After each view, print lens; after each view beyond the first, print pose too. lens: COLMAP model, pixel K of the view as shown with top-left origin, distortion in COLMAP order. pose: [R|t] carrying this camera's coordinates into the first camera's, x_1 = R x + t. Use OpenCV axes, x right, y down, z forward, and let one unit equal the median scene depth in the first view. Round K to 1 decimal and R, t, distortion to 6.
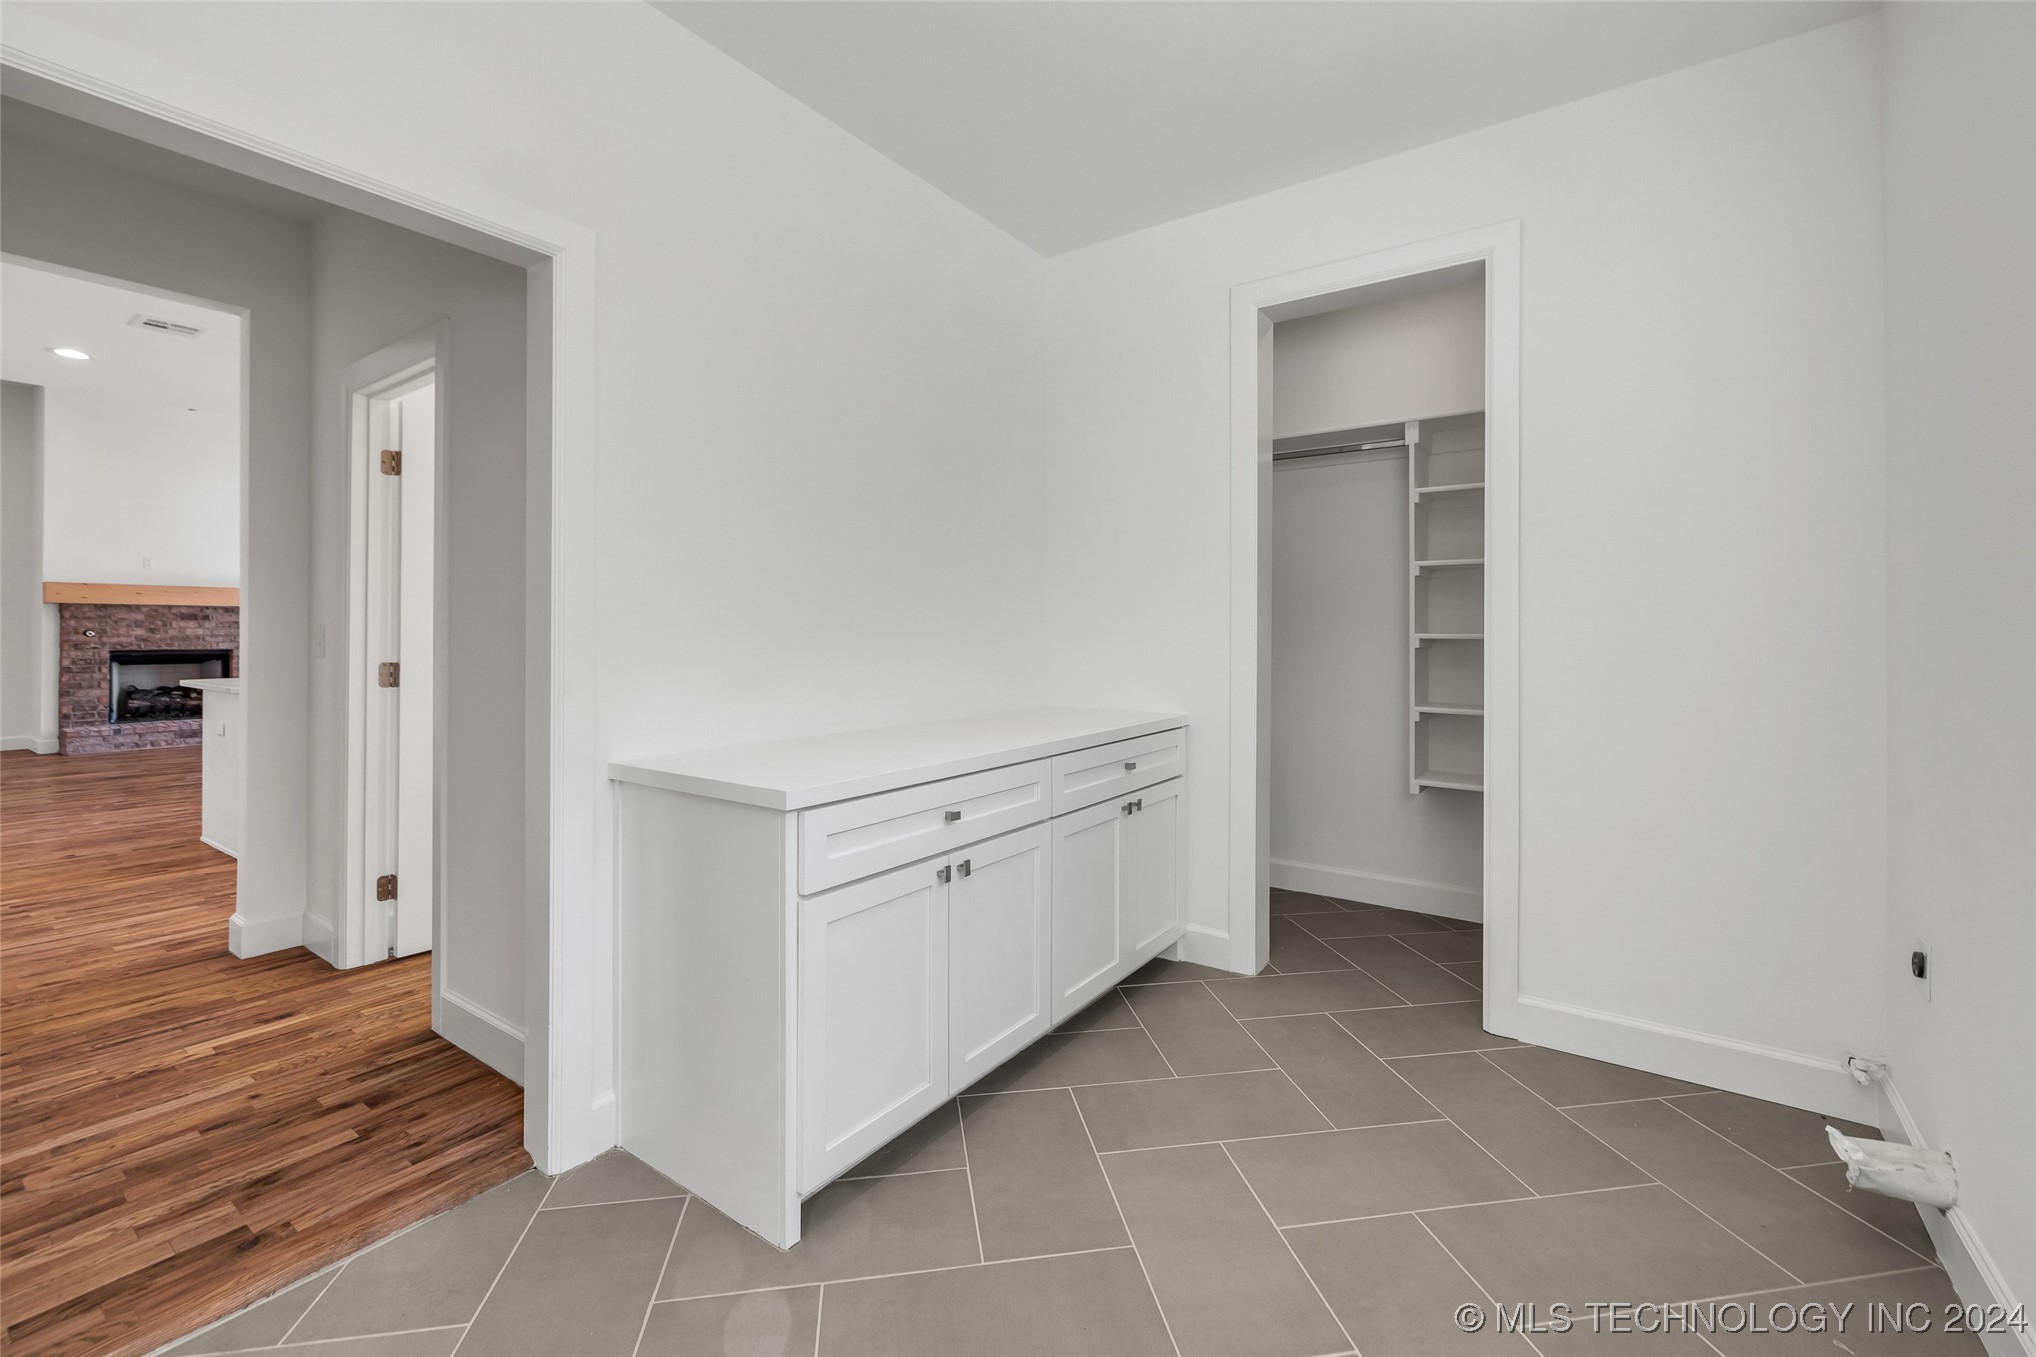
lens RADIAL K [[859.6, 0, 1022.3], [0, 859.6, 627.6], [0, 0, 1]] dist [-0.001784, 0.000417]
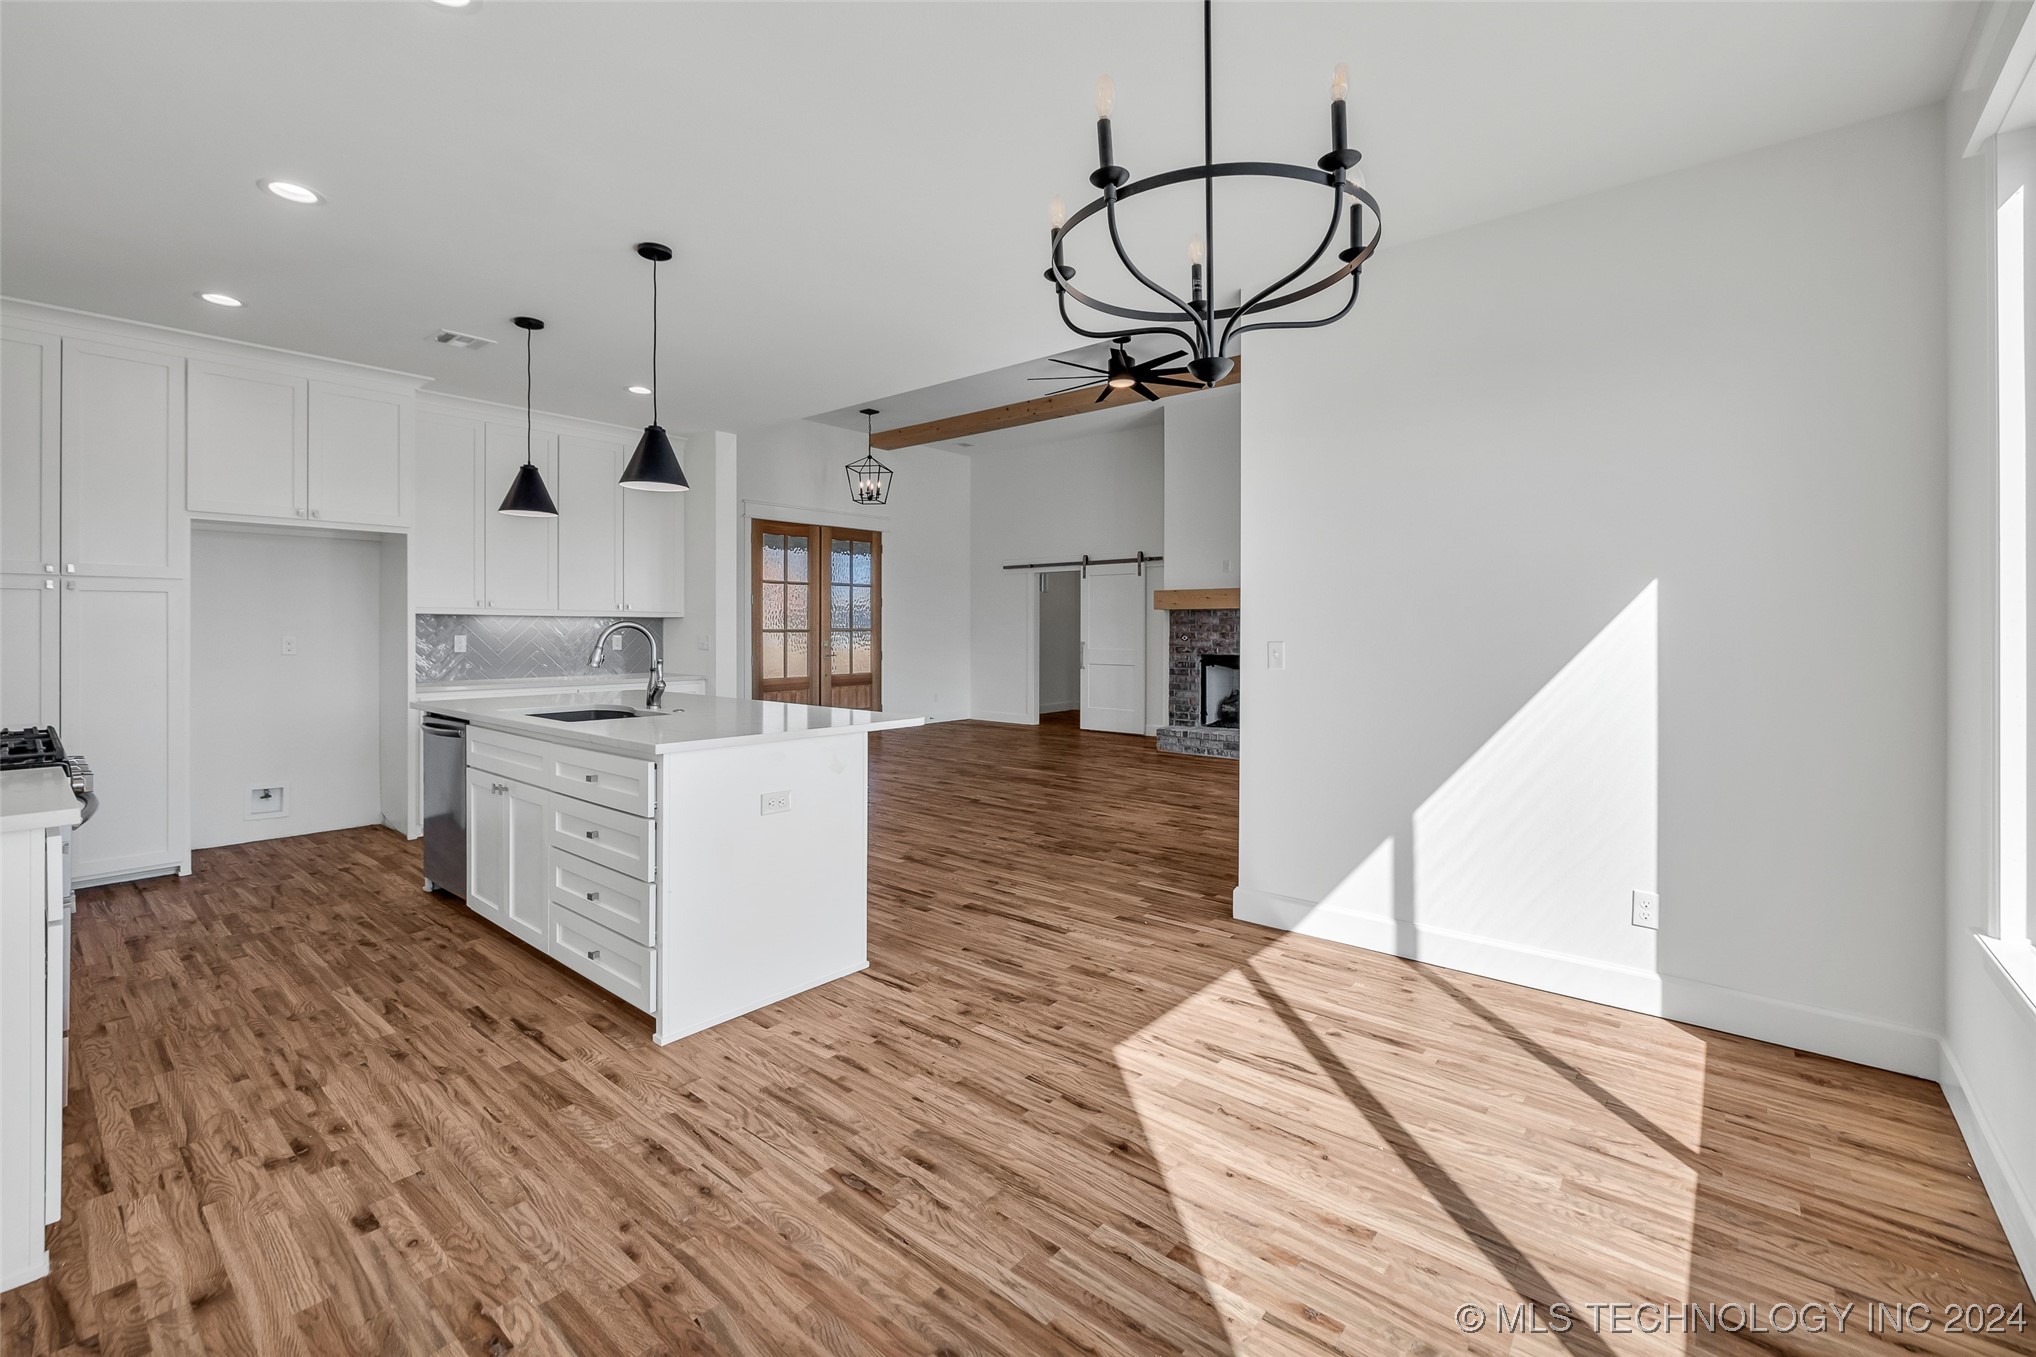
lens RADIAL K [[859.6, 0, 1023.0], [0, 859.6, 638.0], [0, 0, 1]] dist [-0.001784, 0.000417]
pose [[-0.080497, 0.009822, -0.996706, -0.020395], [0.004413, 0.999945, 0.009497, -0.003777], [0.996745, -0.003634, -0.080535, 0.874861]]
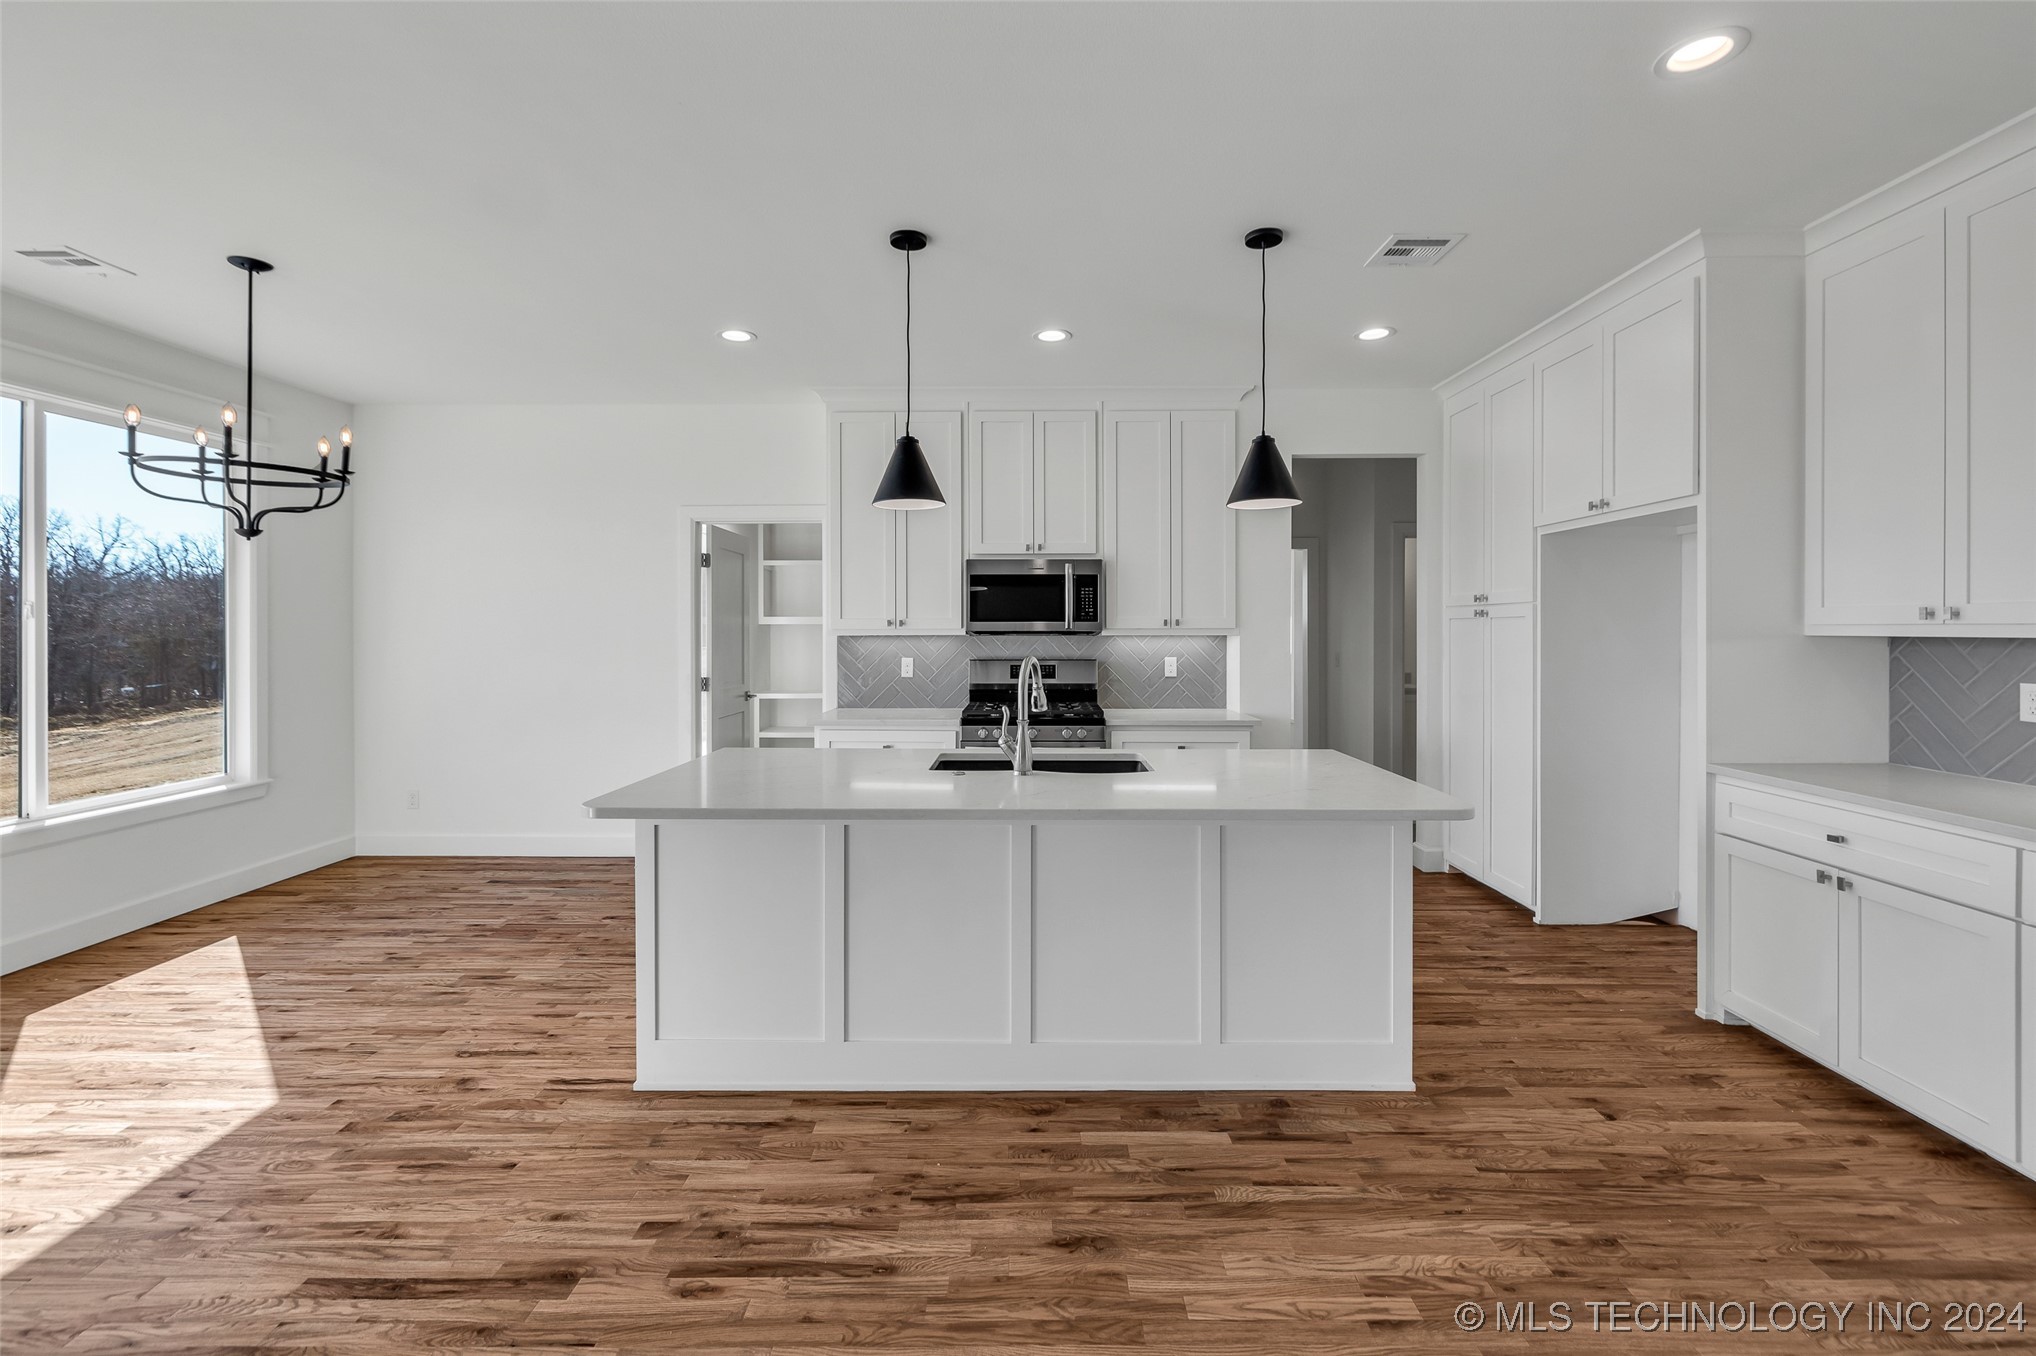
lens RADIAL K [[859.6, 0, 1018.9], [0, 859.6, 634.8], [0, 0, 1]] dist [-0.001784, 0.000417]
pose [[-0.567760, -0.005159, 0.823178, -0.699025], [-0.003785, 0.999986, 0.003657, -0.017715], [-0.823185, -0.001039, -0.567772, 0.837426]]
